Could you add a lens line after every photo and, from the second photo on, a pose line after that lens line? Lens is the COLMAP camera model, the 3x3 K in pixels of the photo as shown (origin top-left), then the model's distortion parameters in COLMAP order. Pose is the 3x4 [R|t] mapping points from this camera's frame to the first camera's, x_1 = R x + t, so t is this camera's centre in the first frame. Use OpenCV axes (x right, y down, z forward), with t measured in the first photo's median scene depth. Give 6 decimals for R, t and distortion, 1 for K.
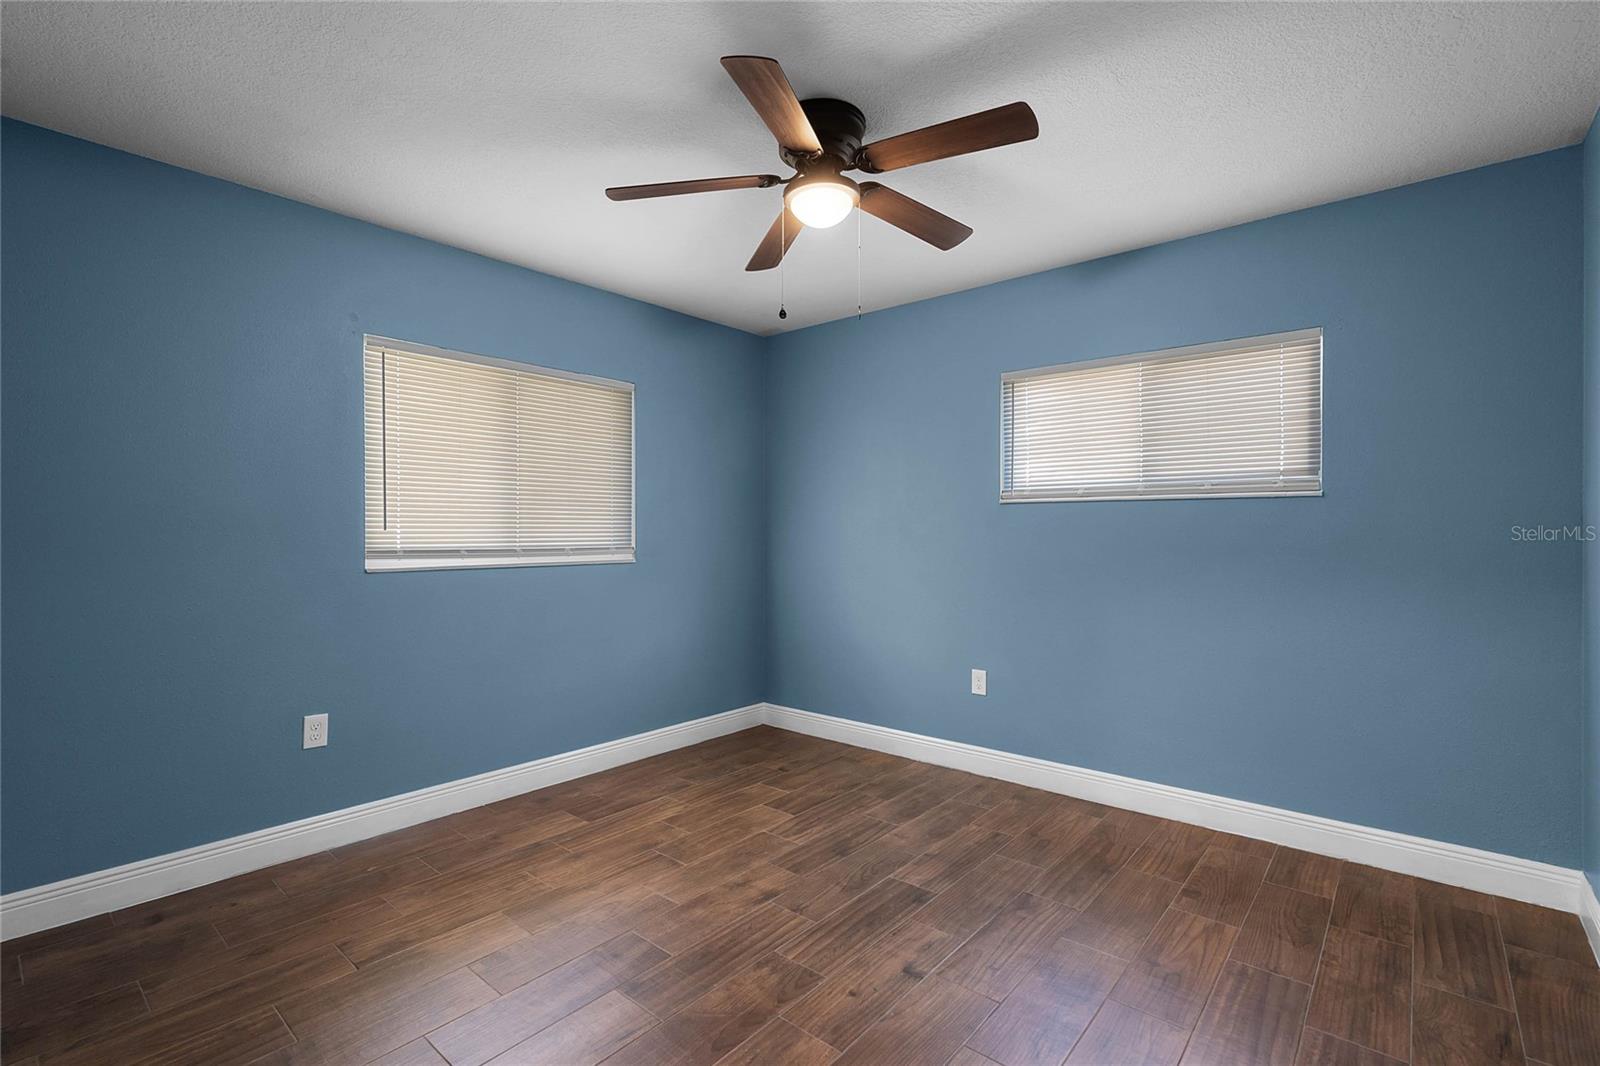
lens RADIAL K [[744.2, 0, 793.8], [0, 744.2, 536.2], [0, 0, 1]] dist [-0.006129, 0.001687]
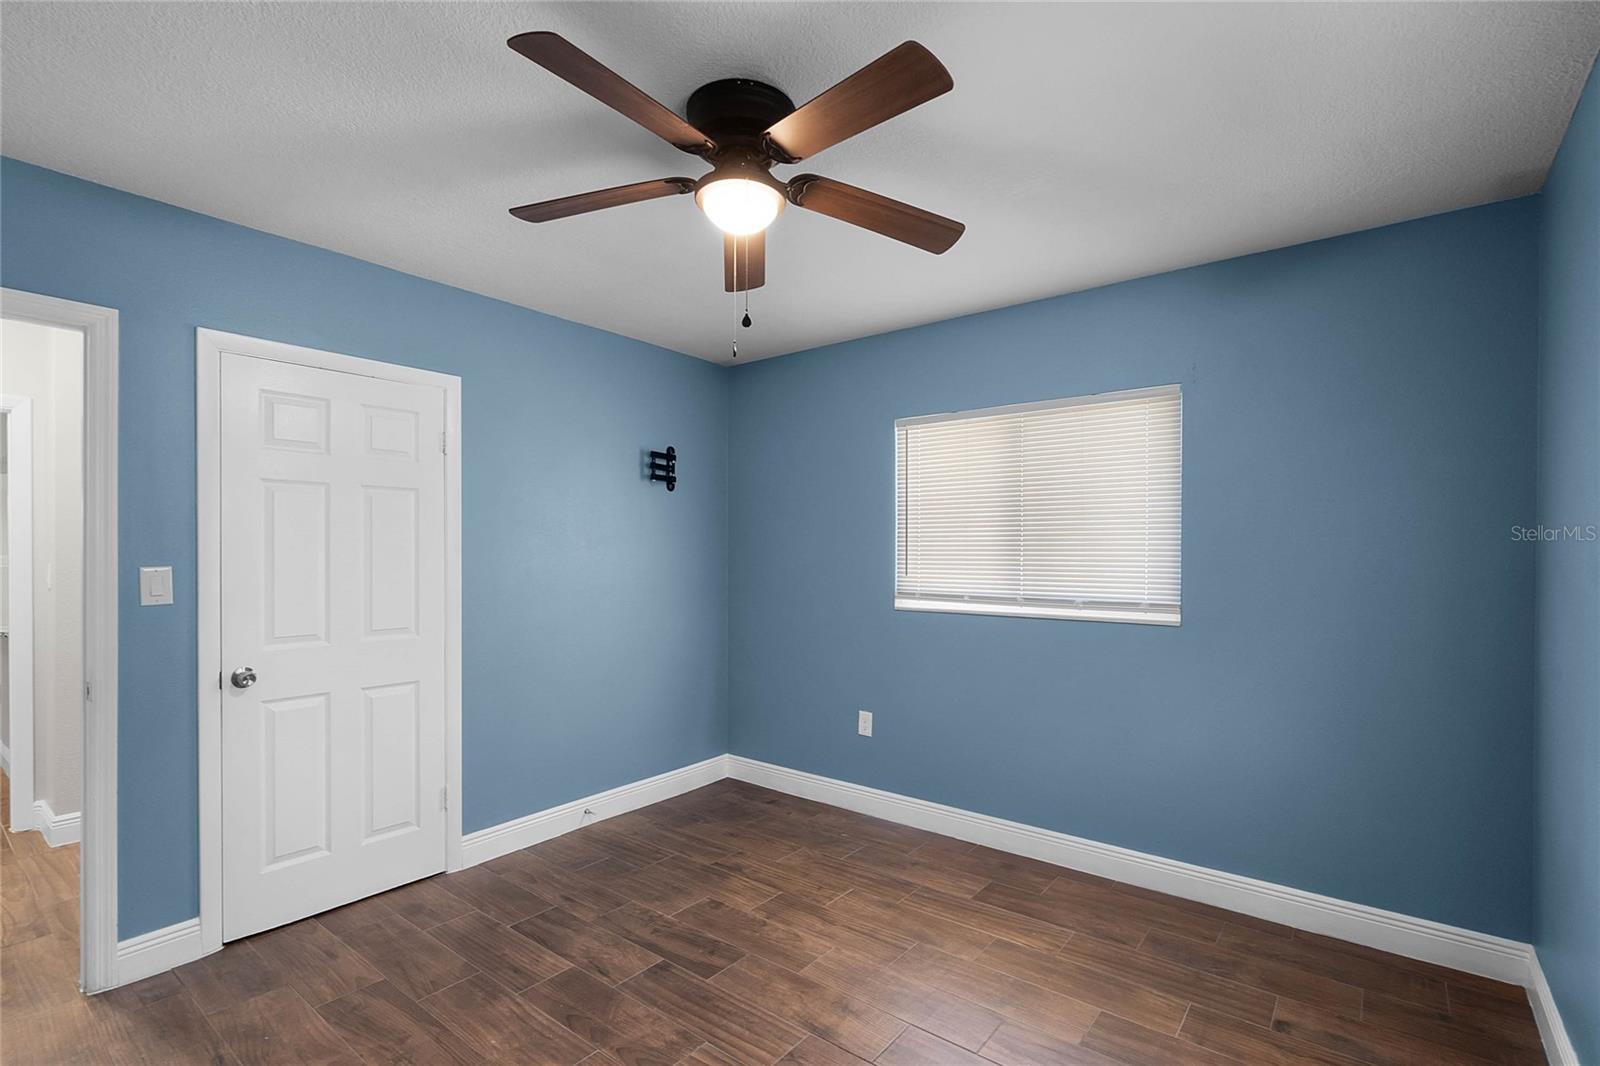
lens RADIAL K [[744.2, 0, 808.6], [0, 744.2, 560.7], [0, 0, 1]] dist [-0.006129, 0.001687]
pose [[0.030601, 0.005455, -0.999517, 0.627146], [-0.008549, 0.999950, 0.005196, -0.035946], [0.999495, 0.008386, 0.030646, 0.758235]]
